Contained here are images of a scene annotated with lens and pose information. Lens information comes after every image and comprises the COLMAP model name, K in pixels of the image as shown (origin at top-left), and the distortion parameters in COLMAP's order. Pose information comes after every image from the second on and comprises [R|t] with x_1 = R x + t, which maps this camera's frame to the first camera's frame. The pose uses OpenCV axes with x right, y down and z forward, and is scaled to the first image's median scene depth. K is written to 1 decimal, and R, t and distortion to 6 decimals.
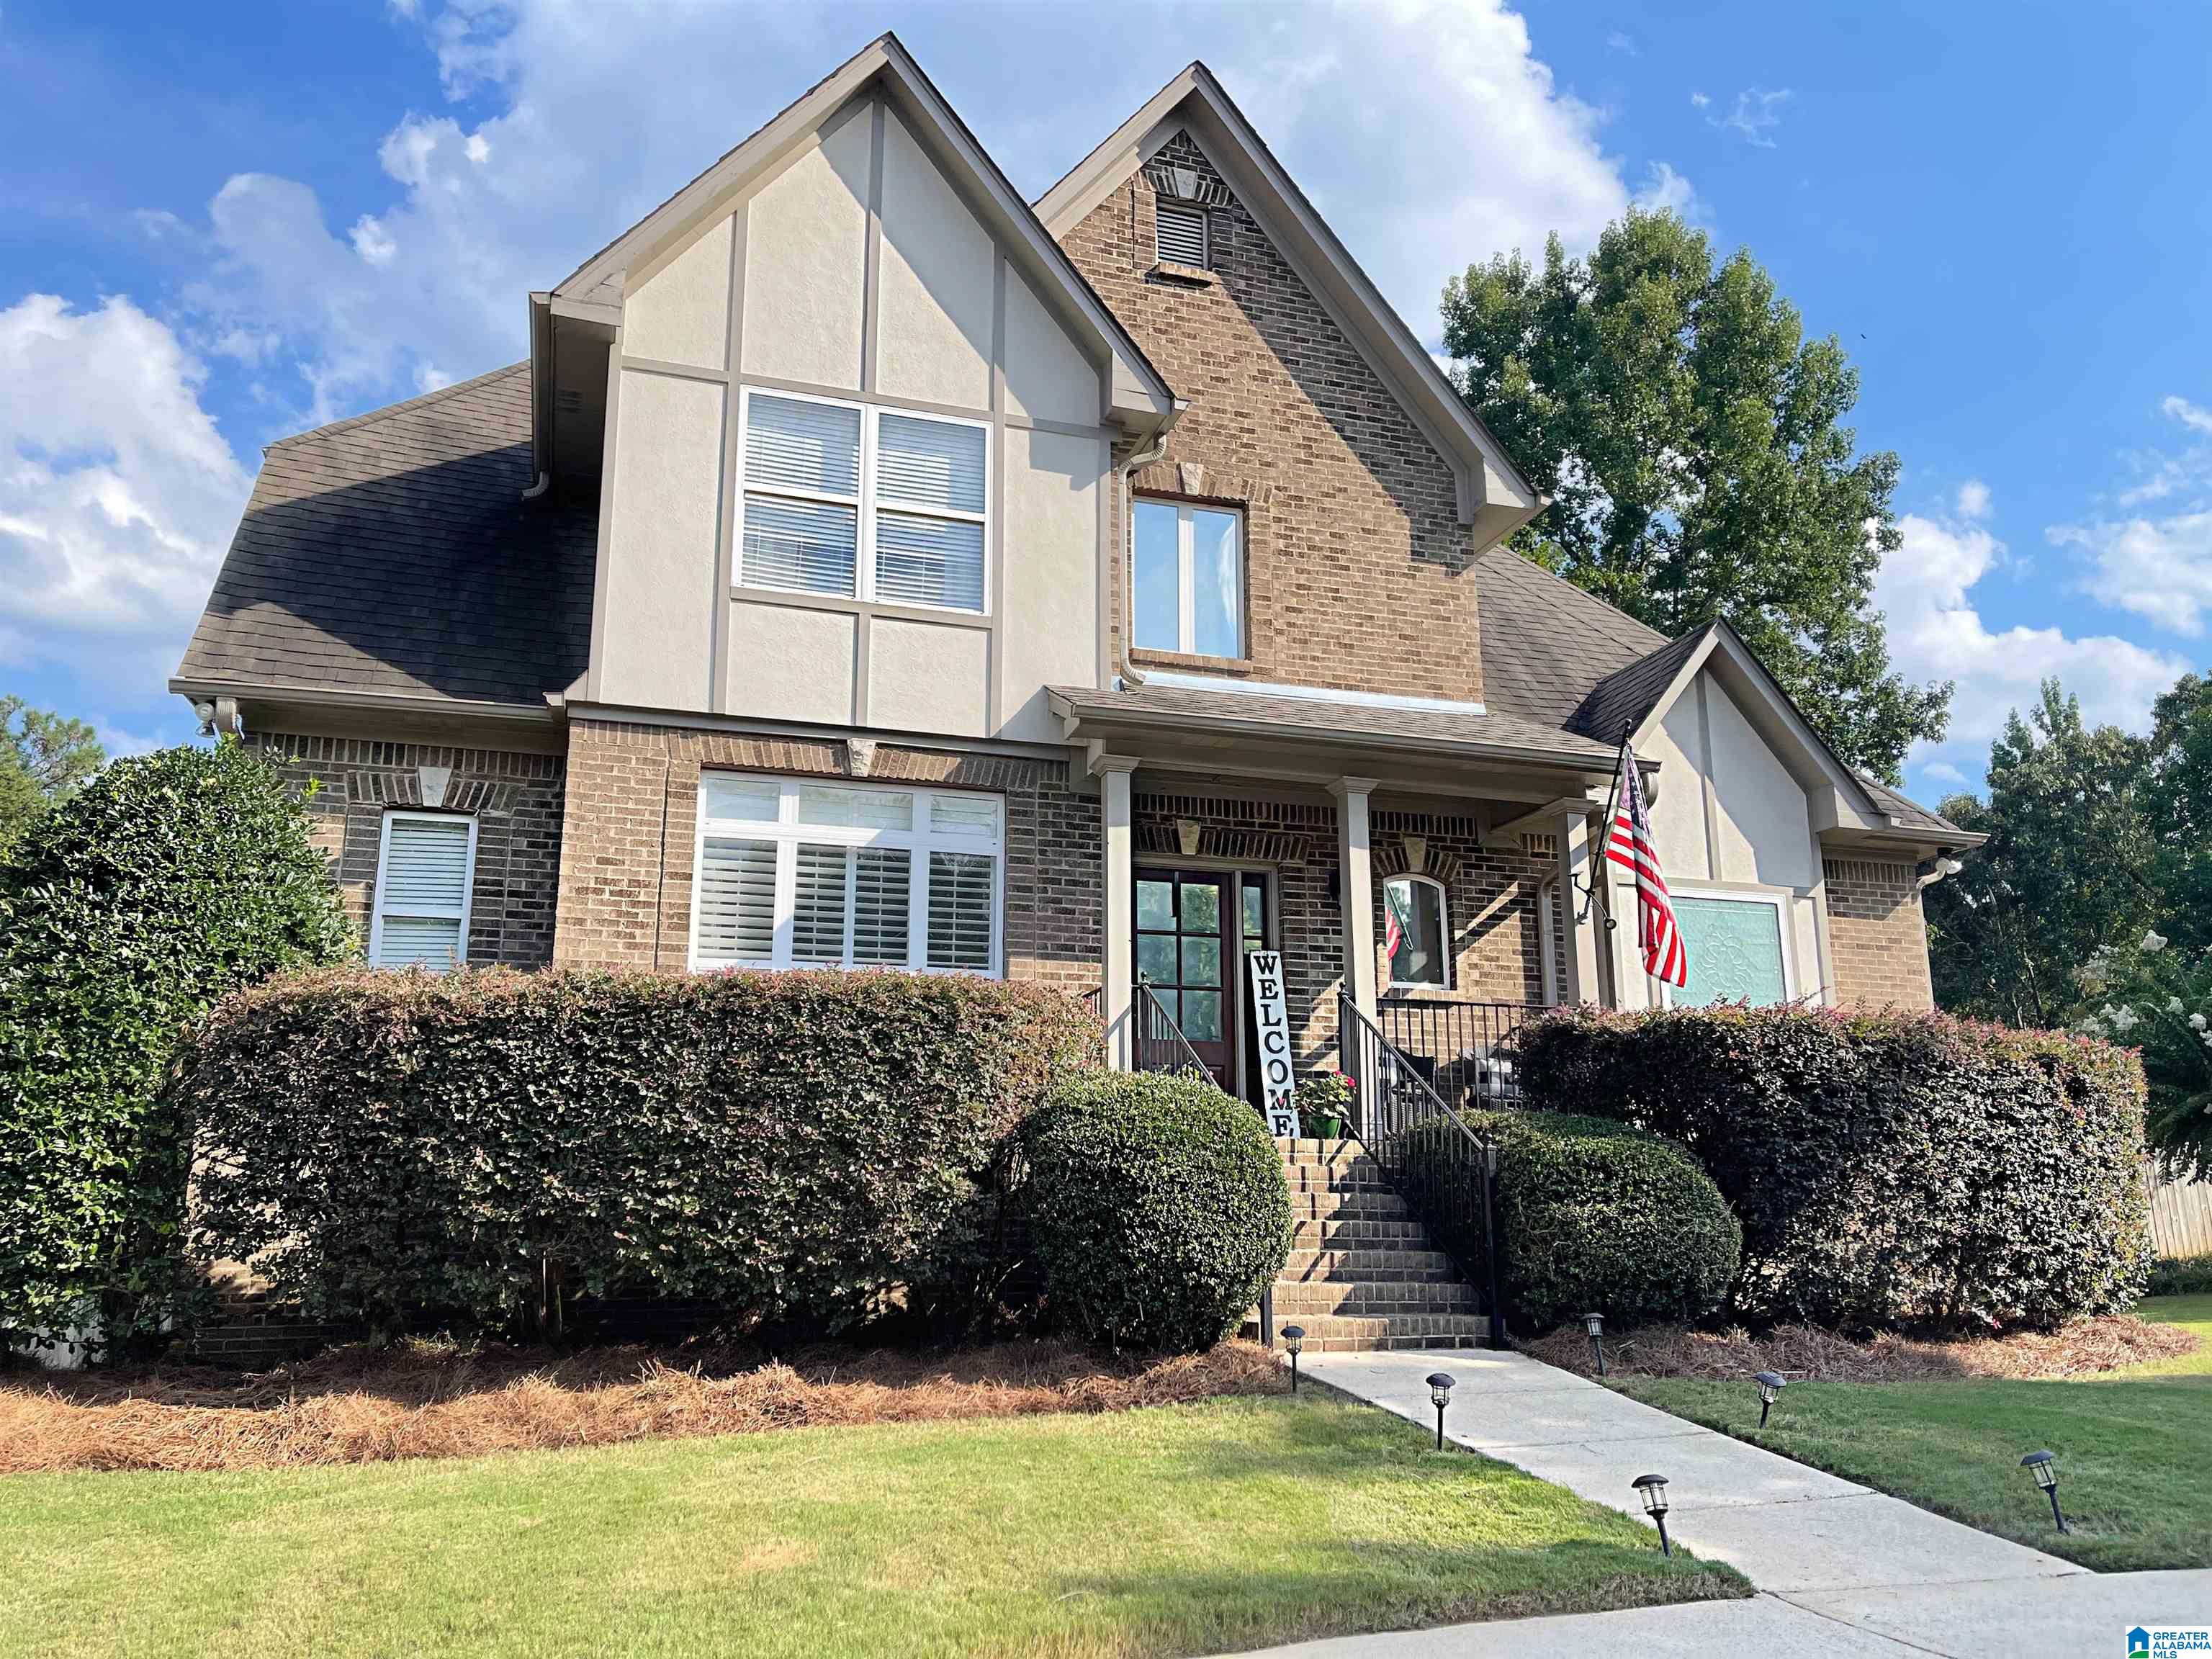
lens RADIAL K [[1666.5, 0, 1106.0], [0, 1666.5, 829.5], [0, 0, 1]] dist [0.105686, -0.163811]
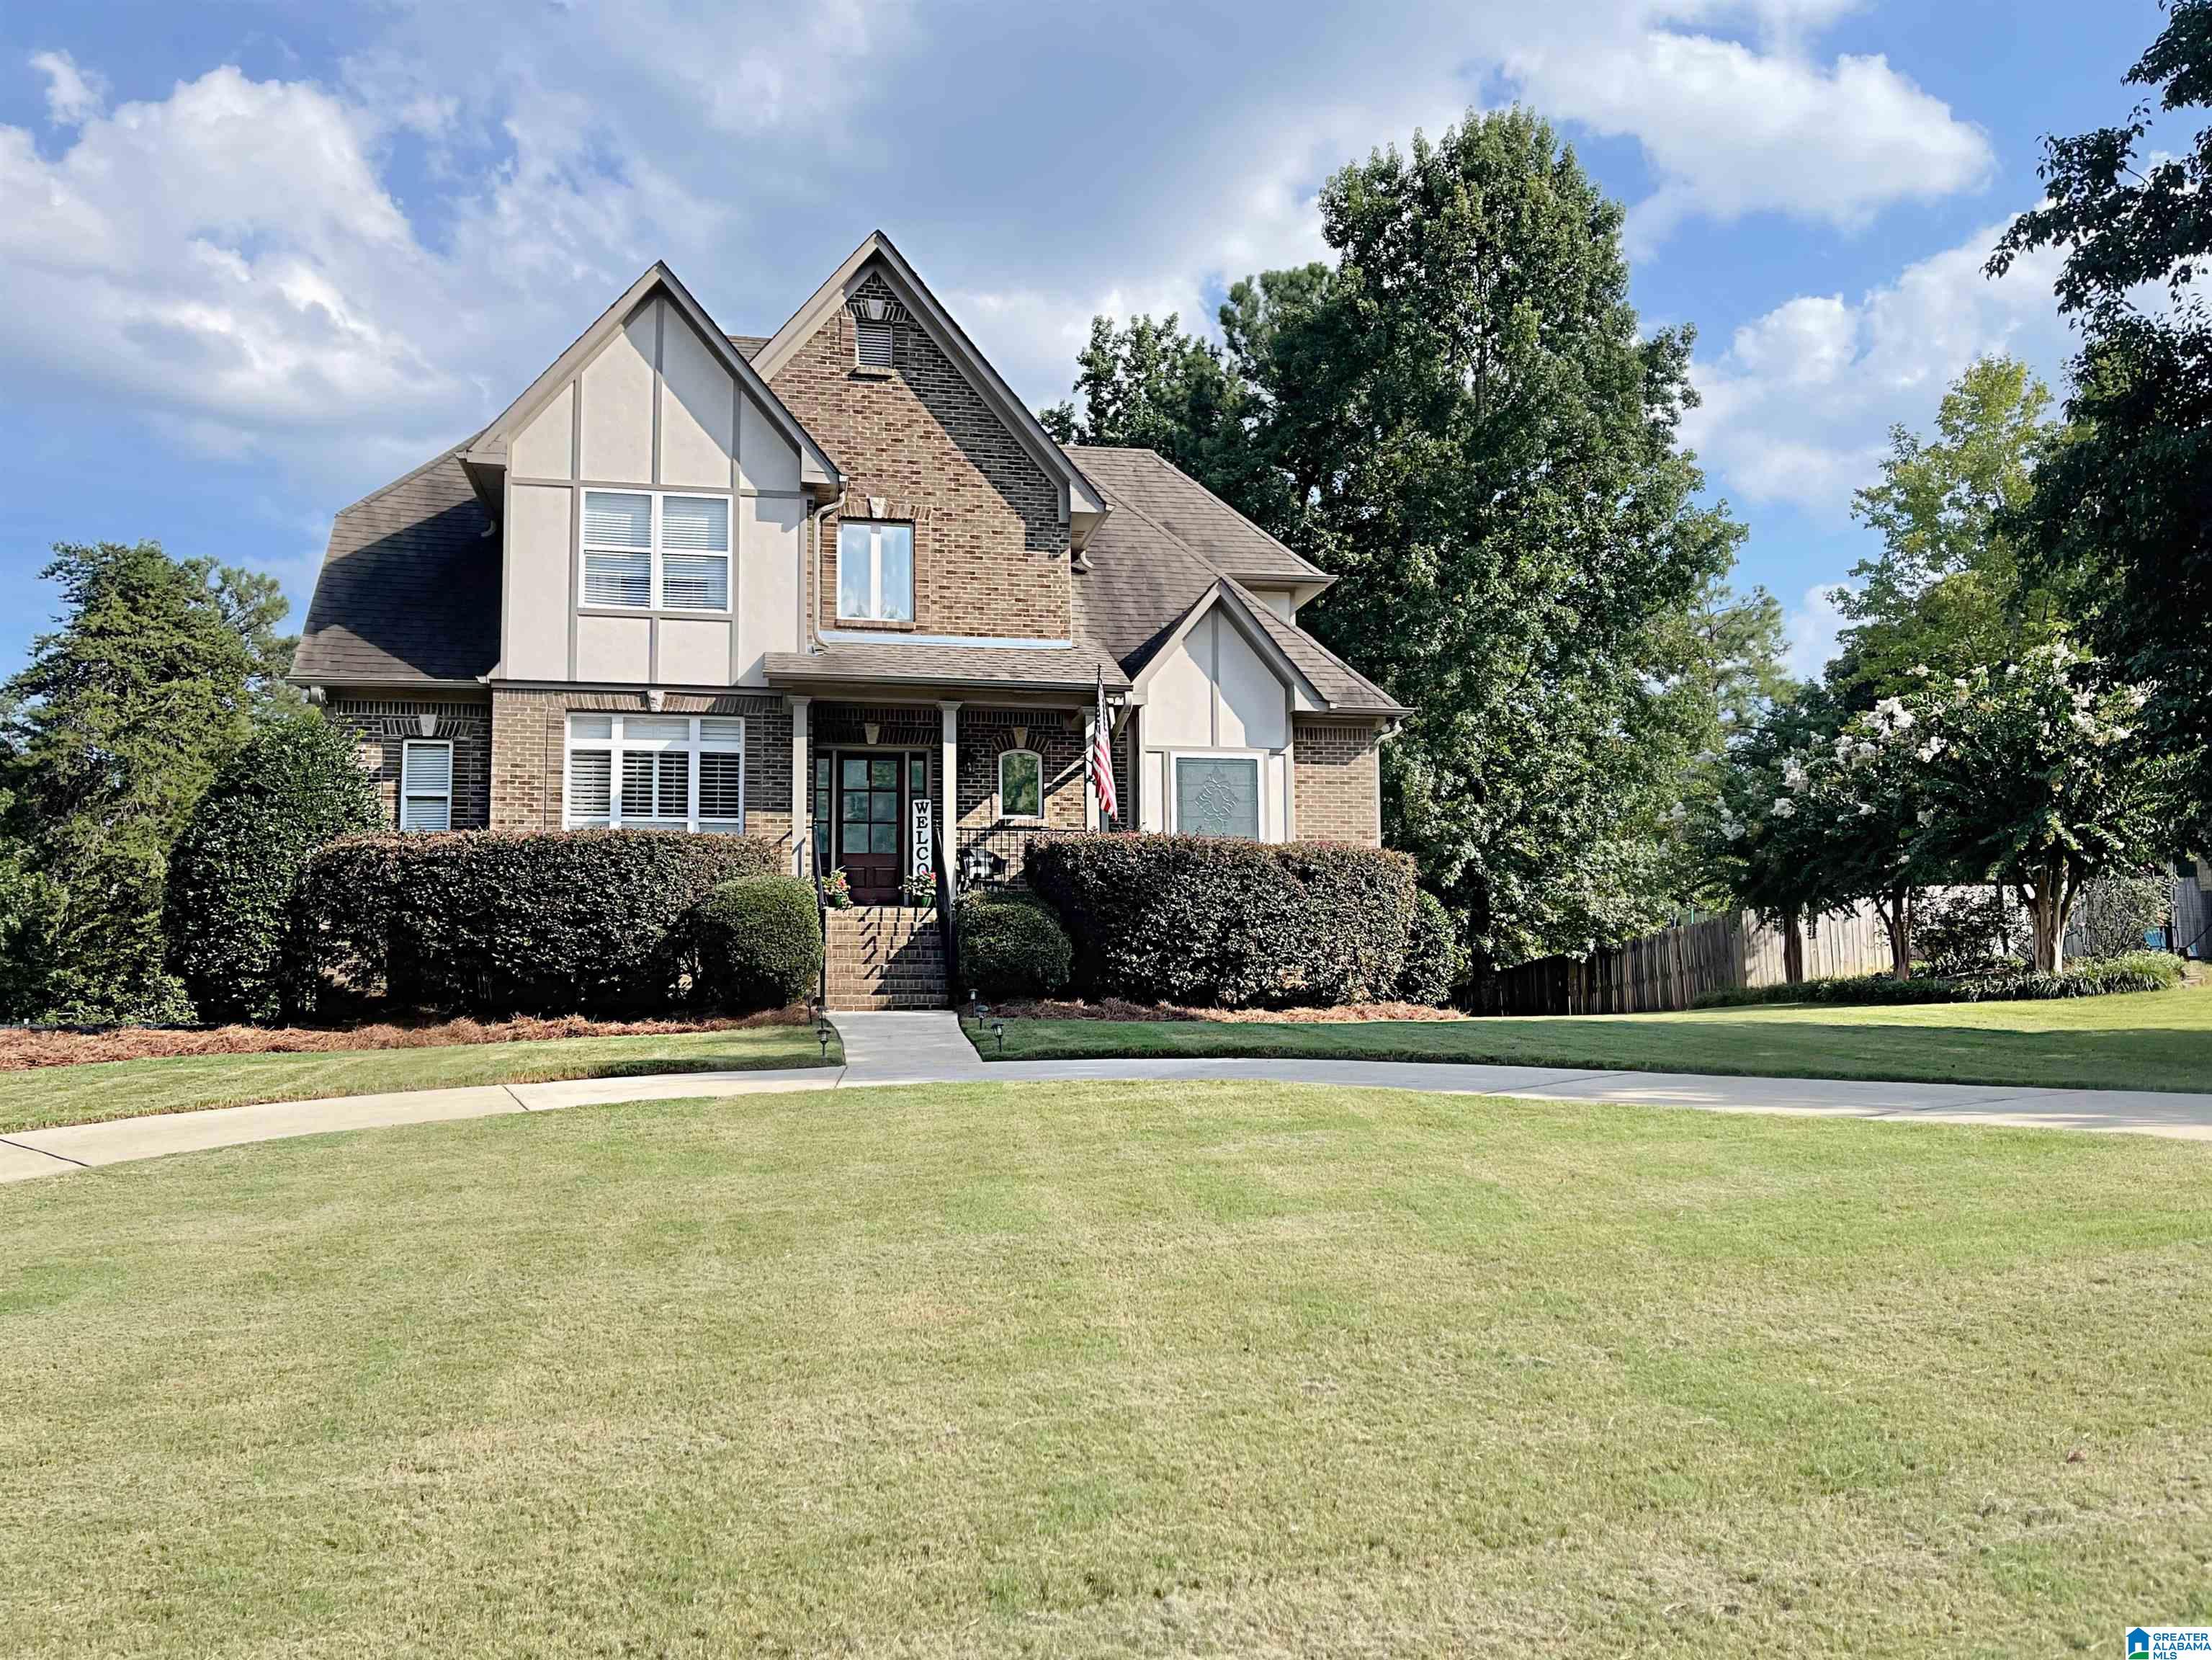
lens RADIAL K [[1750.3, 0, 1106.0], [0, 1750.3, 830.0], [0, 0, 1]] dist [0.106143, -0.201785]
pose [[0.992930, -0.017140, -0.117459, 0.546313], [0.032744, 0.990678, 0.132233, -0.139332], [0.114098, -0.135144, 0.984235, -0.810357]]
